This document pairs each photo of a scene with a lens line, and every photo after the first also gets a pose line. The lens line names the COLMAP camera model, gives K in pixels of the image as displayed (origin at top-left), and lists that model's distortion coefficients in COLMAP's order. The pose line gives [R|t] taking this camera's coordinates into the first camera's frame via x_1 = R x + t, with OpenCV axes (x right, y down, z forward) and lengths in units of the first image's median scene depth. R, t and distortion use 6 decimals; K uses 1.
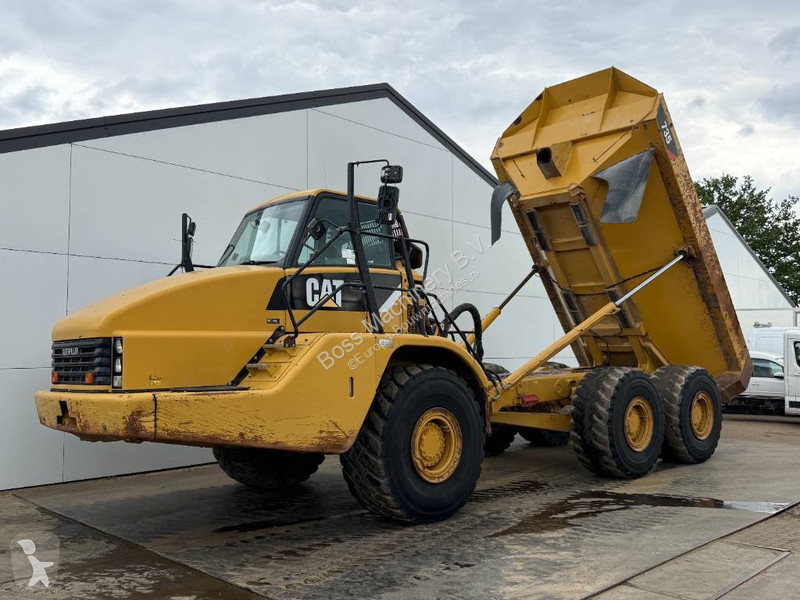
lens RADIAL K [[732.1, 0, 405.7], [0, 732.1, 293.7], [0, 0, 1]] dist [0.007074, 0.000000]
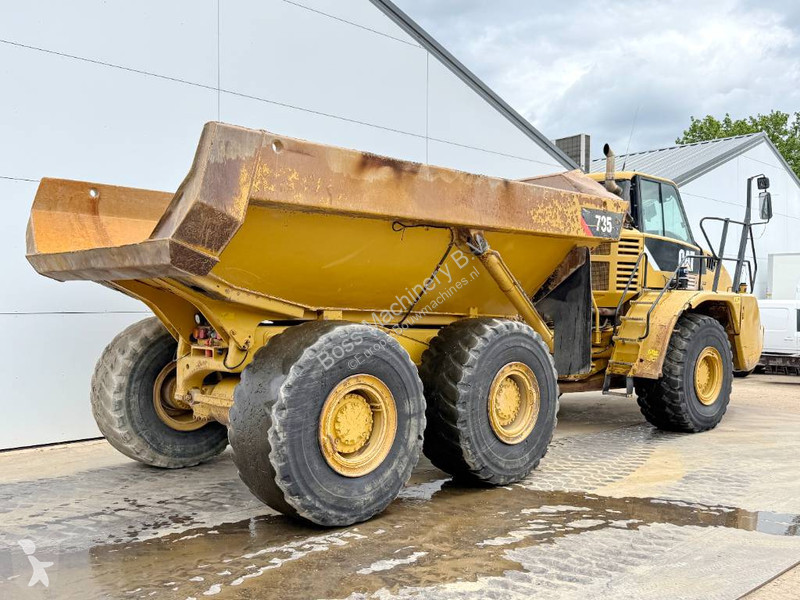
lens RADIAL K [[716.4, 0, 393.6], [0, 716.4, 301.9], [0, 0, 1]] dist [0.047658, -0.117945]
pose [[0.997396, 0.000296, -0.072114, 0.168855], [0.004934, 0.997368, 0.072333, 0.040337], [0.071945, -0.072500, 0.994770, 0.371941]]
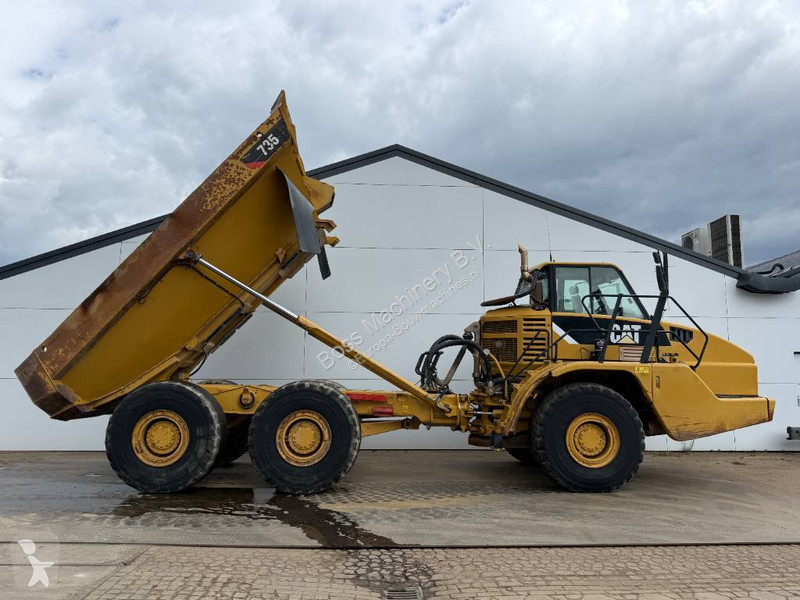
lens RADIAL K [[624.9, 0, 421.0], [0, 624.9, 287.5], [0, 0, 1]] dist [0.001436, -0.016621]
pose [[0.734826, -0.096927, -0.671294, 1.218451], [0.045544, 0.994554, -0.093748, 0.071599], [0.676724, 0.038316, 0.735239, 0.549457]]
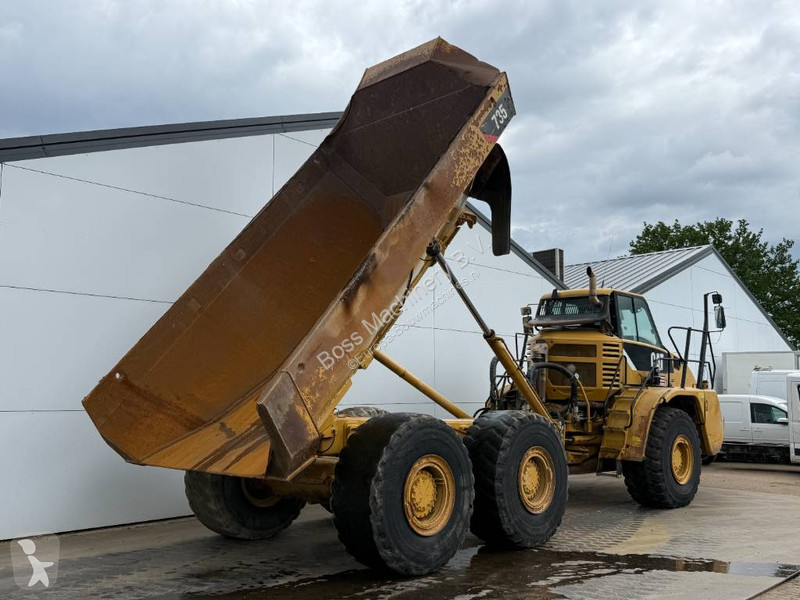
lens RADIAL K [[716.4, 0, 396.0], [0, 716.4, 299.5], [0, 0, 1]] dist [0.047658, -0.117945]
pose [[0.999870, -0.005935, -0.014999, 0.054814], [0.005016, 0.998153, -0.060543, 0.018034], [0.015331, 0.060460, 0.998053, 0.126196]]
